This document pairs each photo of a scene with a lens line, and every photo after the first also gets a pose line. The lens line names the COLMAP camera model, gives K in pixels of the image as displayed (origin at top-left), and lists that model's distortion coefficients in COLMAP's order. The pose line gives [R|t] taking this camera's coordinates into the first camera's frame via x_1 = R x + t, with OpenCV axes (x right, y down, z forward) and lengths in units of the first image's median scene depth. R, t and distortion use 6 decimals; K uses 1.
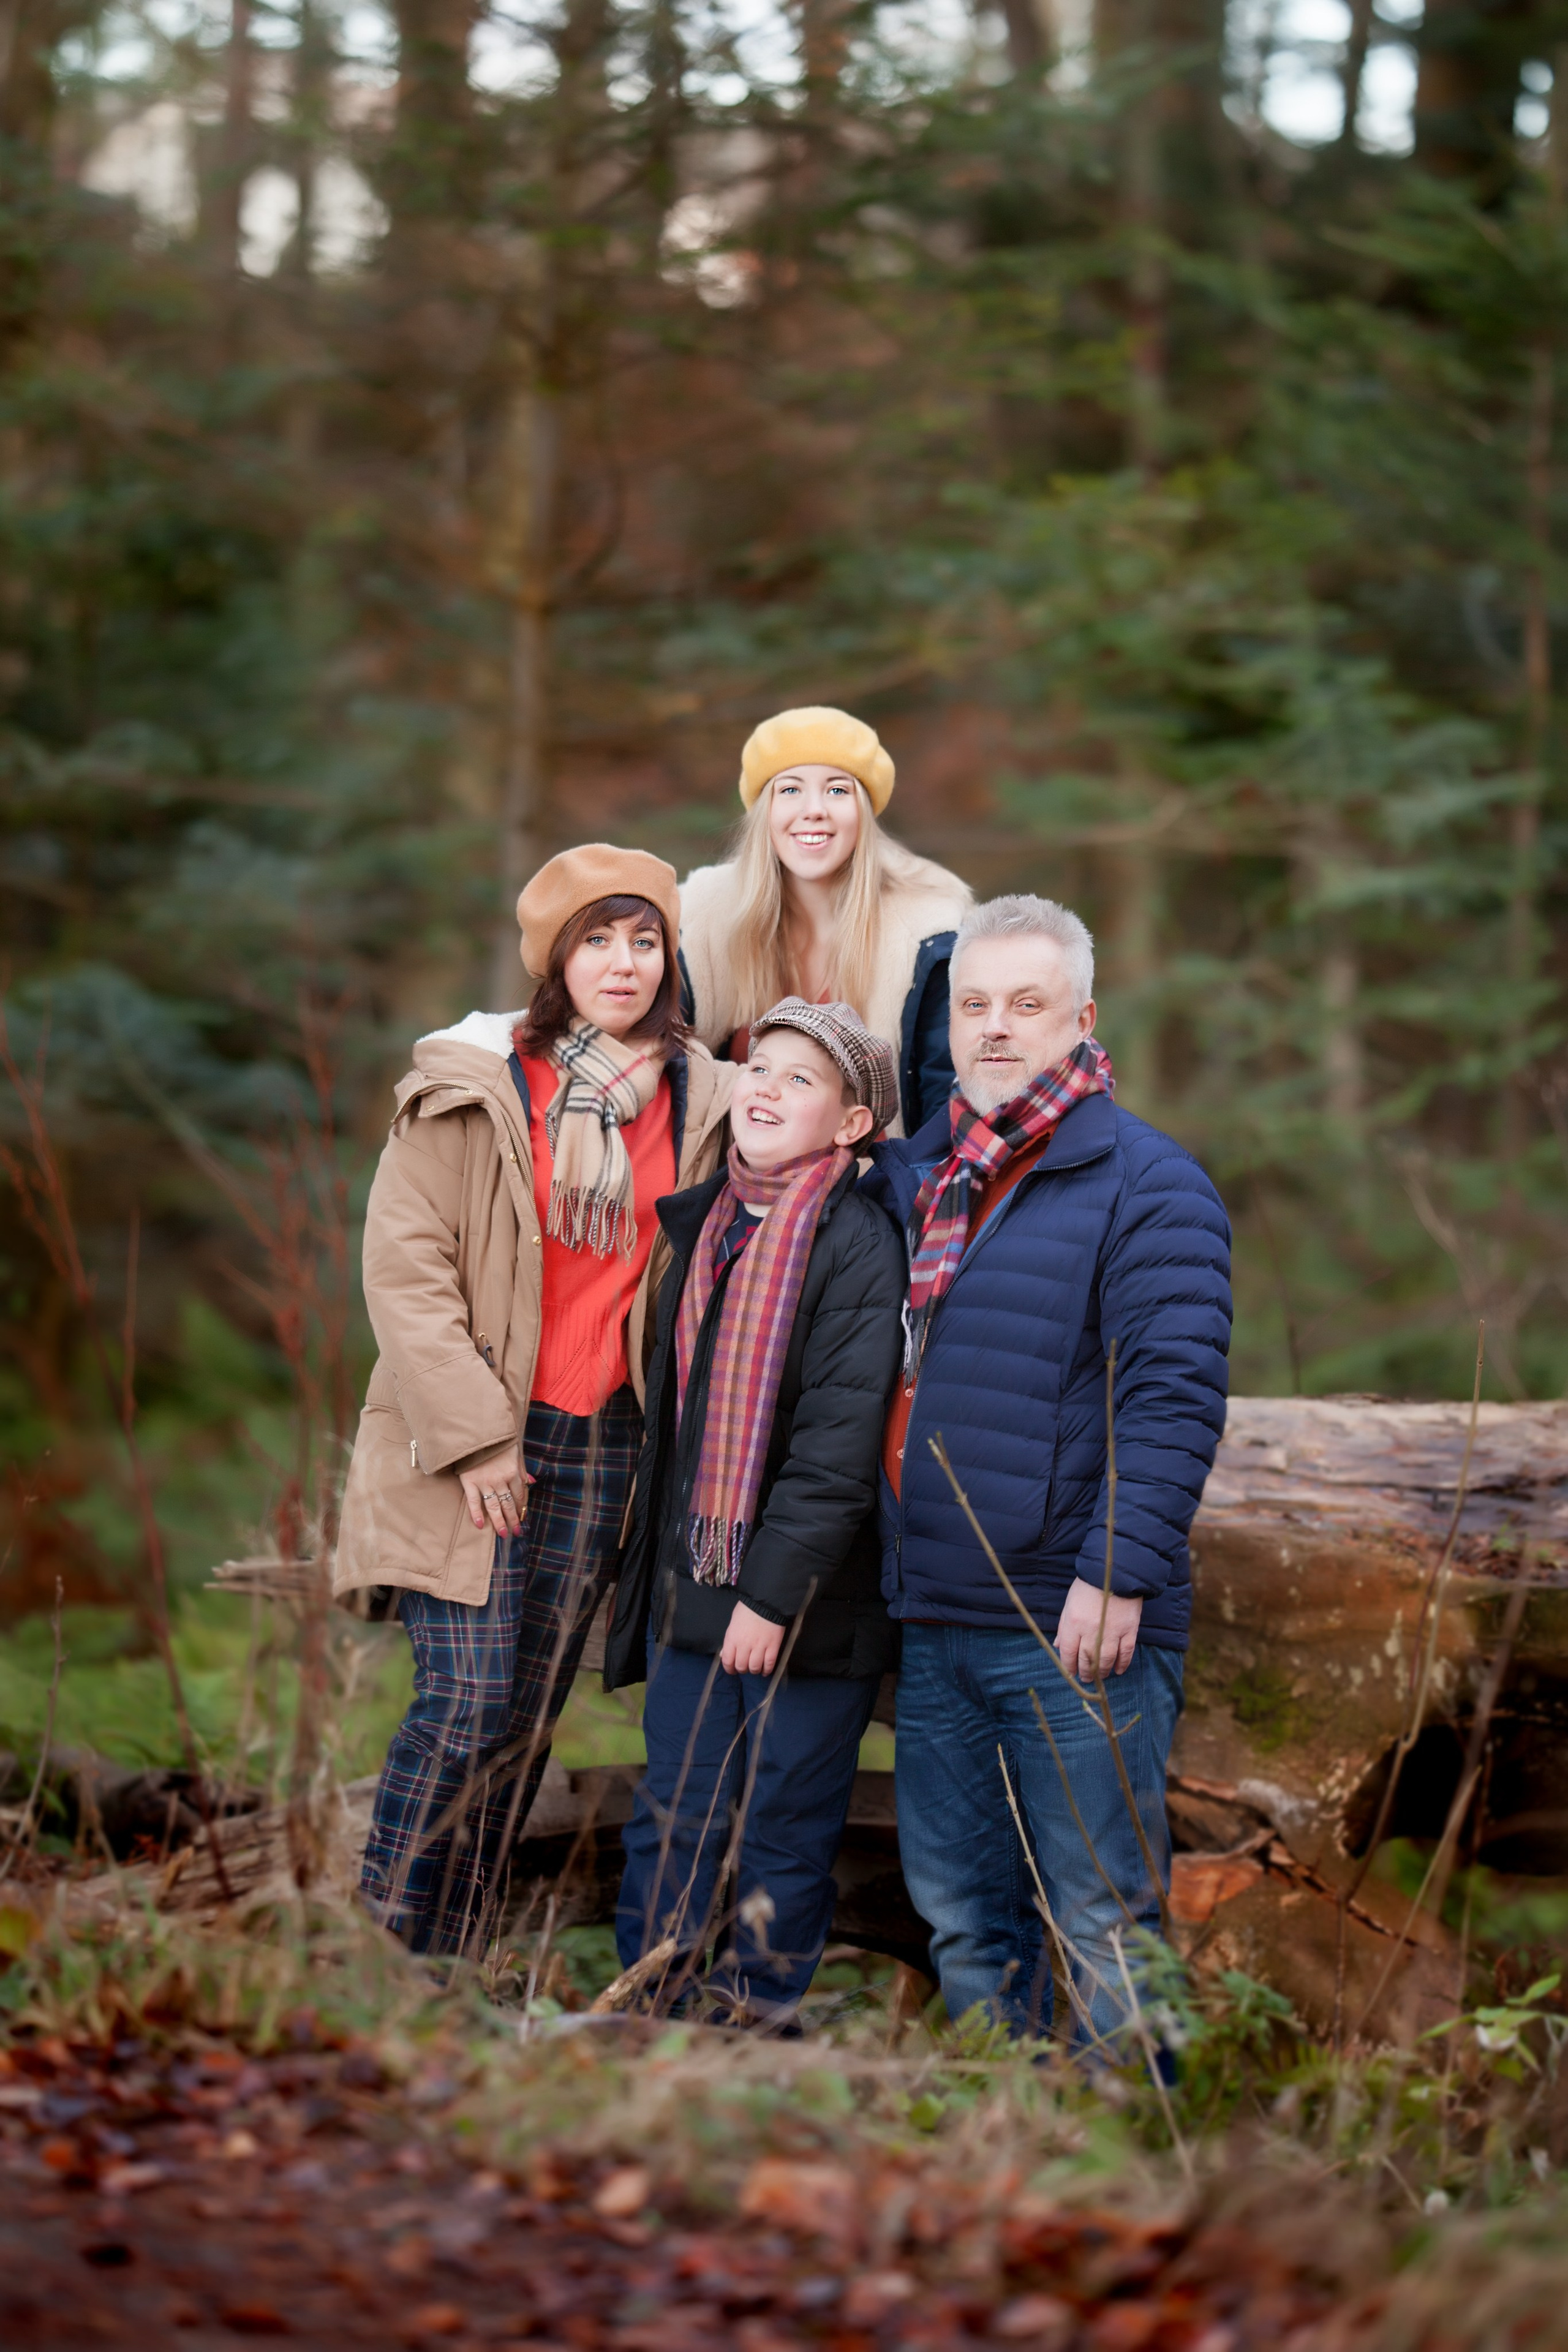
lens RADIAL K [[8714.8, 0, 784.0], [0, 8714.8, 1176.0], [0, 0, 1]] dist [0.253314, -2.056177]
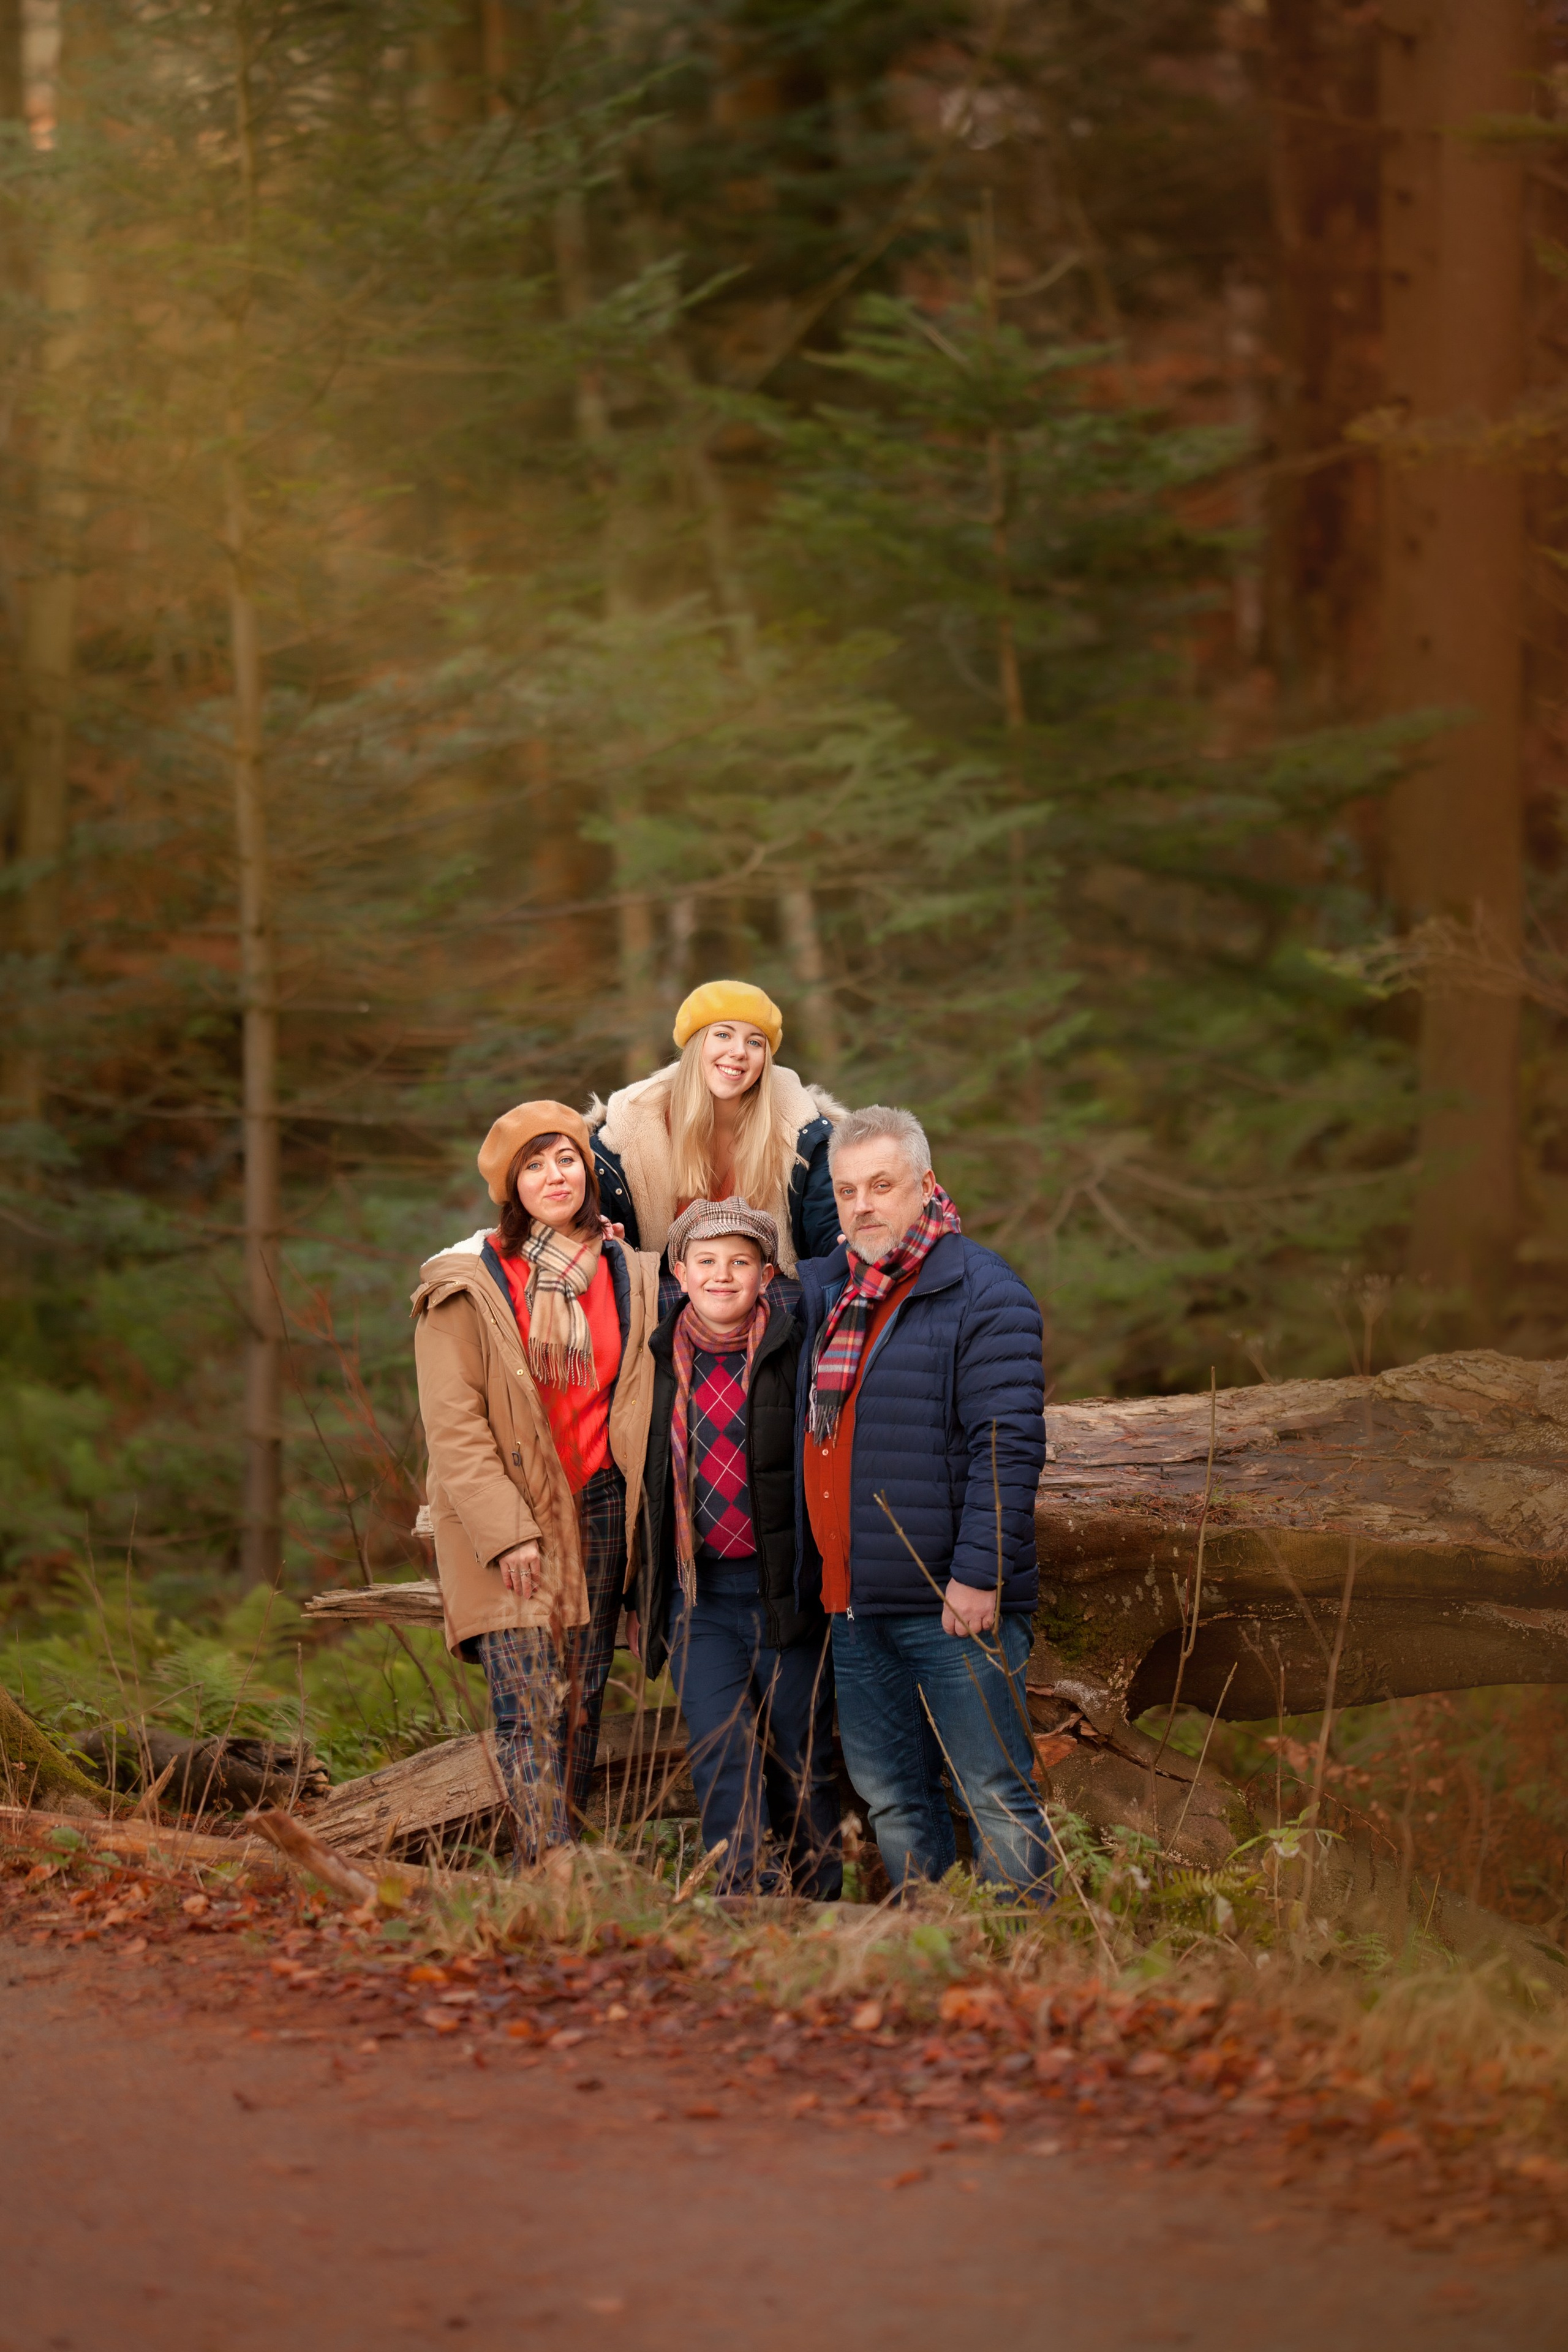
lens RADIAL K [[8714.8, 0, 784.0], [0, 8714.8, 1176.0], [0, 0, 1]] dist [0.253314, -2.056177]
pose [[0.991726, -0.099997, 0.080496, -0.100660], [0.097617, 0.994677, 0.032989, -0.066510], [-0.083367, -0.024859, 0.996209, -0.437712]]
